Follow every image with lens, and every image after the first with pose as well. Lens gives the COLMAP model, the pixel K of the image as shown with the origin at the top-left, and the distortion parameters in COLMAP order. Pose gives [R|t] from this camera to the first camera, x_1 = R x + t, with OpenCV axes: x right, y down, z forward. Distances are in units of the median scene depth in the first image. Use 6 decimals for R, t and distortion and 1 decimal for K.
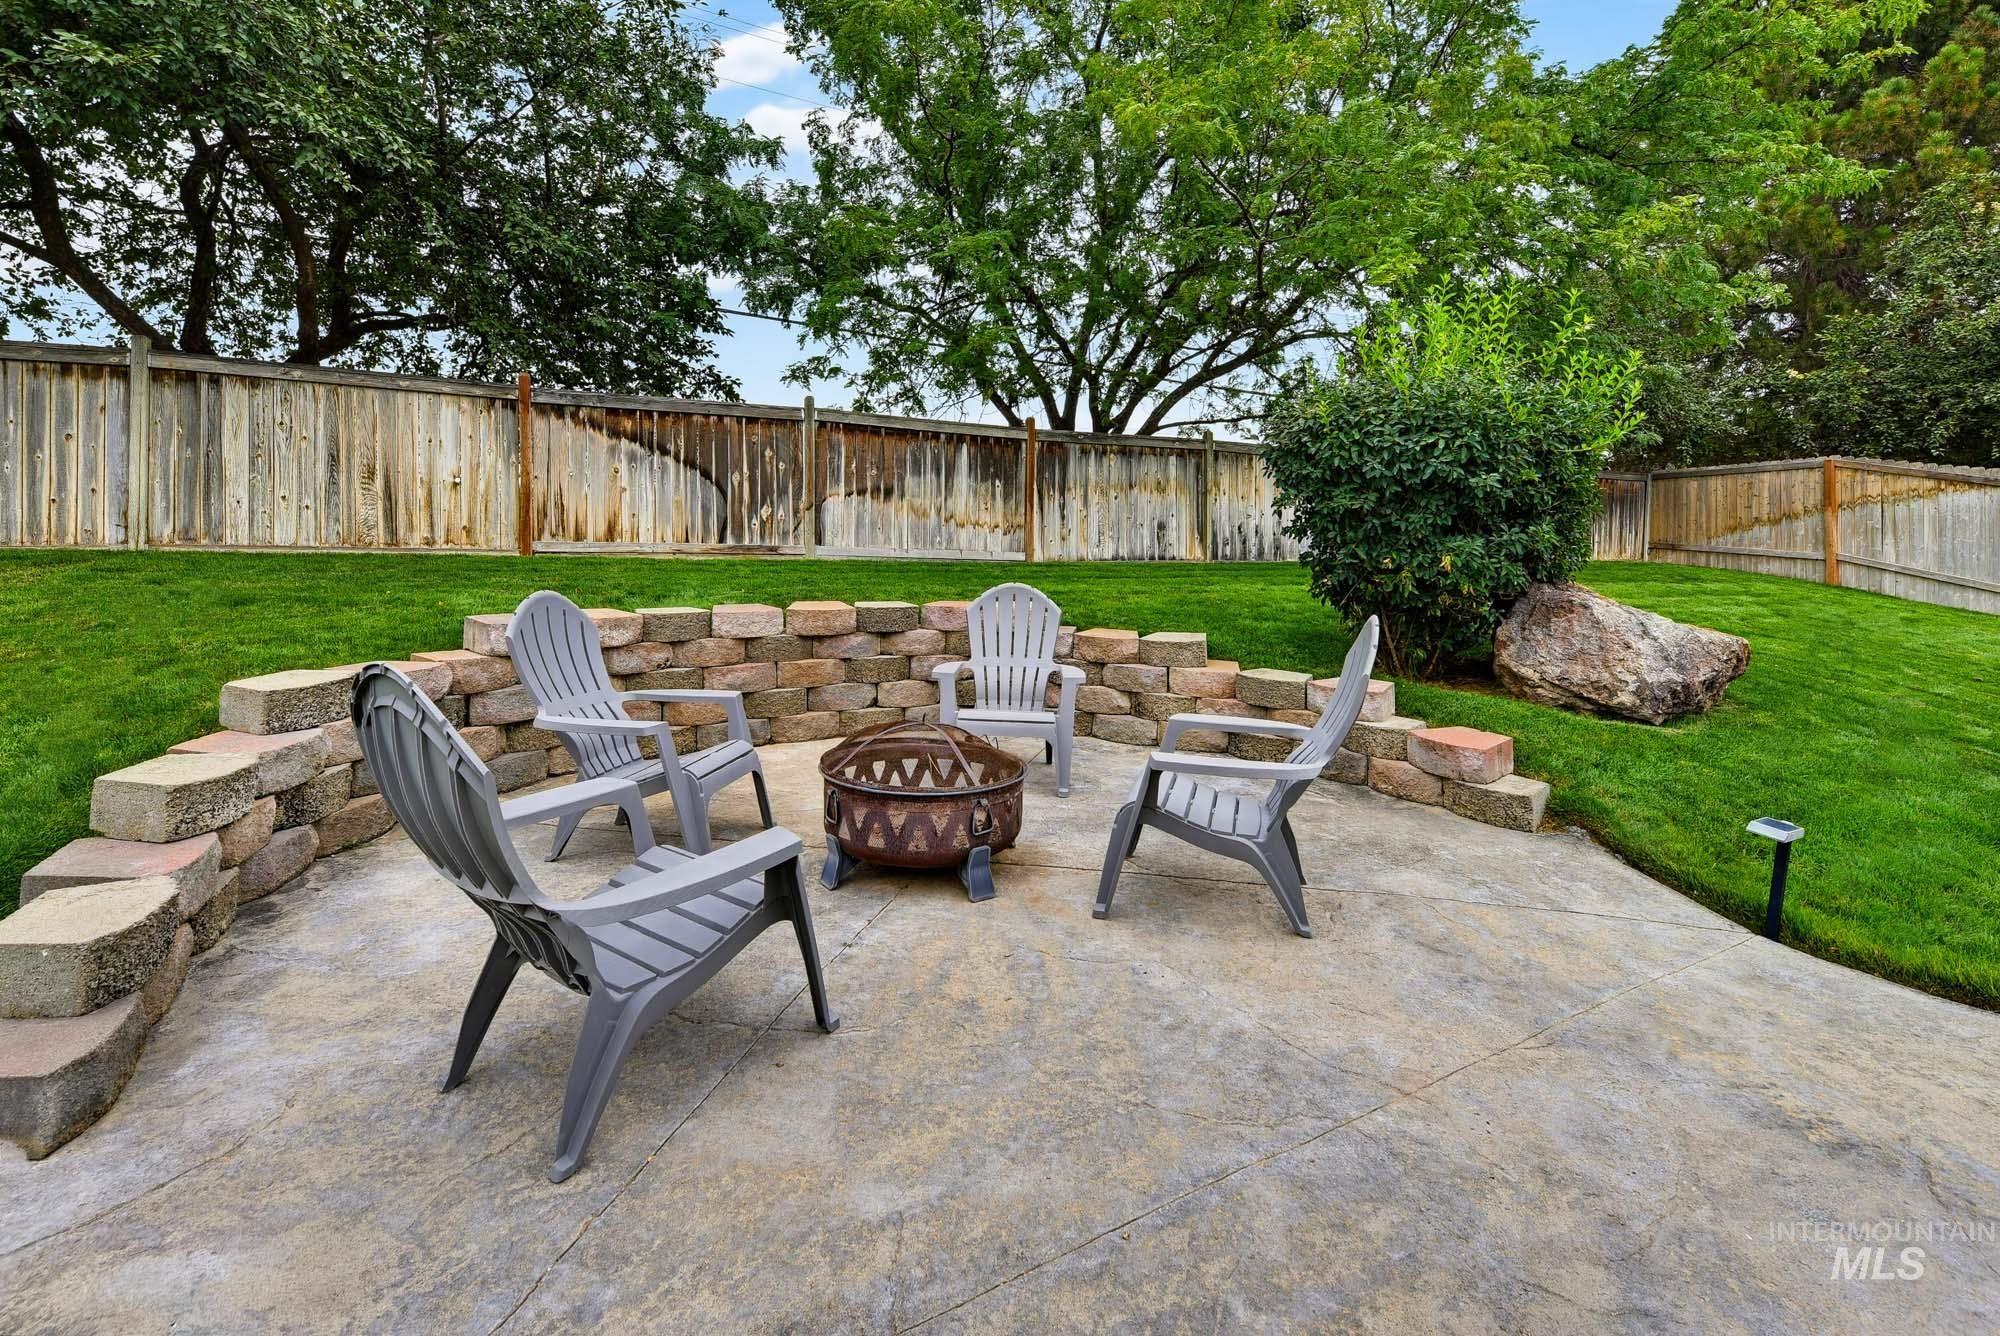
lens RADIAL K [[855.4, 0, 991.5], [0, 855.4, 553.8], [0, 0, 1]] dist [0.001987, -0.000769]
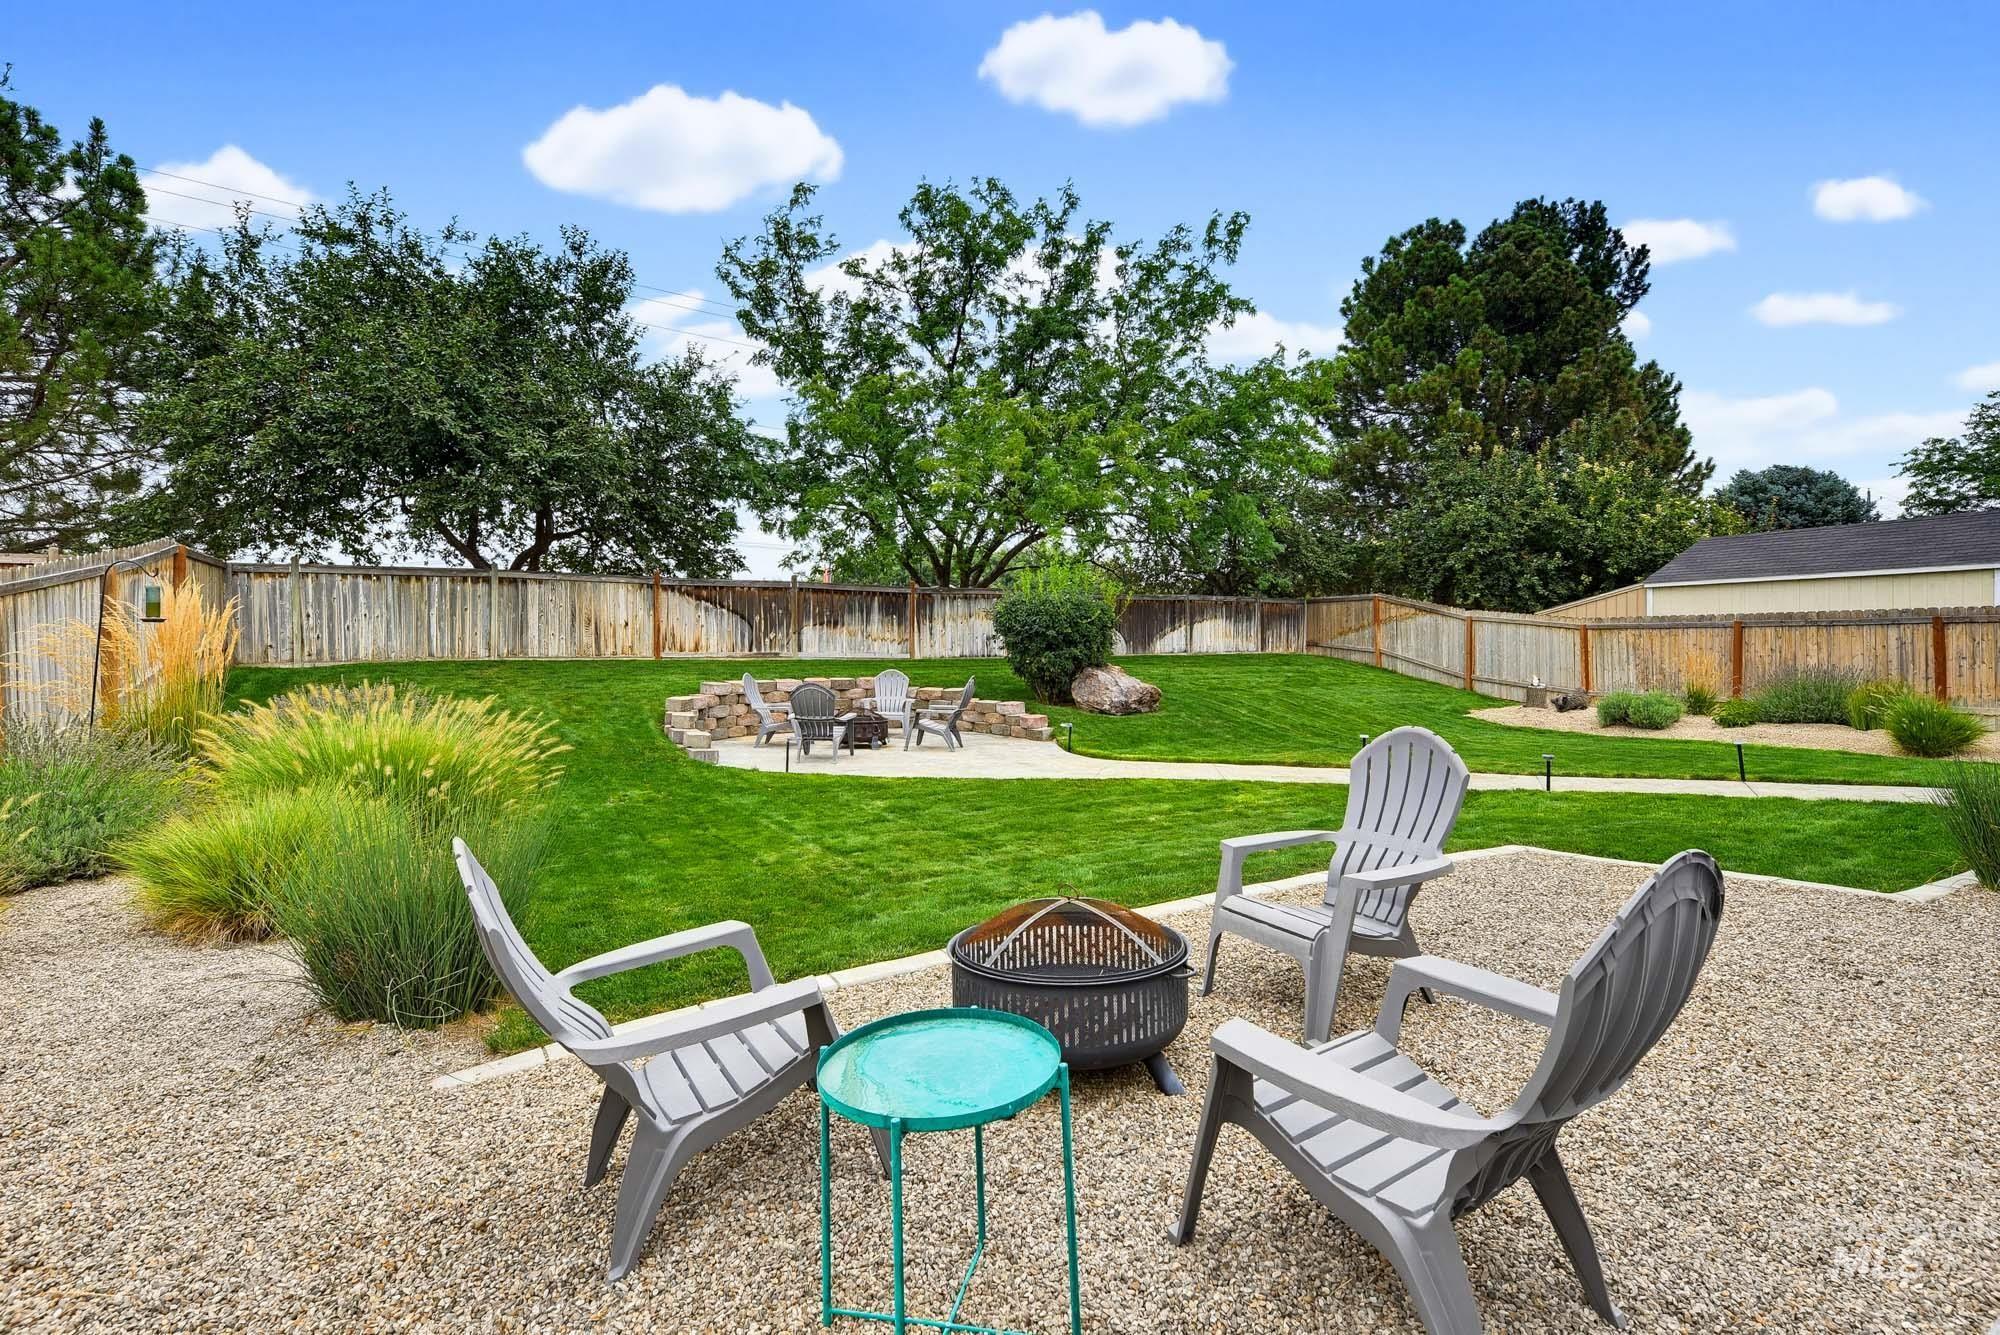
lens RADIAL K [[912.3, 0, 1016.4], [0, 912.3, 641.6], [0, 0, 1]] dist [0.014716, 0.000159]
pose [[0.994297, -0.008767, 0.106281, 0.069190], [0.008945, 0.999959, -0.001195, -0.028898], [-0.106266, 0.002139, 0.994335, -1.169953]]
